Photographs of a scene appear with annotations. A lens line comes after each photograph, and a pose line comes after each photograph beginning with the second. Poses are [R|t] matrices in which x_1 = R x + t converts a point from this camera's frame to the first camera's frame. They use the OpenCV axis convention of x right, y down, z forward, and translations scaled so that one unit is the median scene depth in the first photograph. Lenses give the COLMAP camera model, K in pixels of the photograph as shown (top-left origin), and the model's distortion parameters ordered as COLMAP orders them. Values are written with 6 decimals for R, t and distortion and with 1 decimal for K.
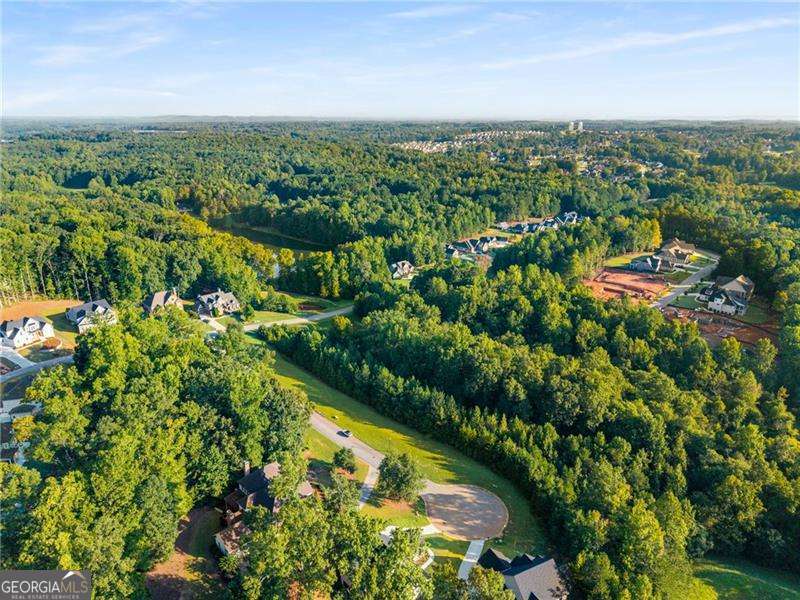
lens RADIAL K [[545.8, 0, 400.0], [0, 545.8, 300.0], [0, 0, 1]] dist [0.054692, -0.069249]
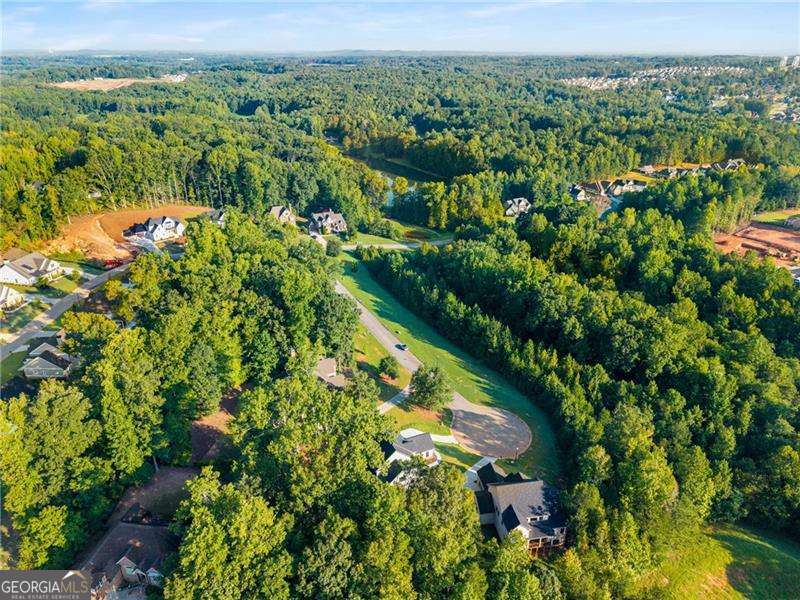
lens RADIAL K [[545.8, 0, 400.0], [0, 545.8, 300.0], [0, 0, 1]] dist [0.054692, -0.069249]
pose [[0.957788, 0.121320, -0.260622, 0.112604], [-0.094071, 0.988943, 0.114642, 0.022379], [0.271649, -0.085285, 0.958610, -0.005667]]
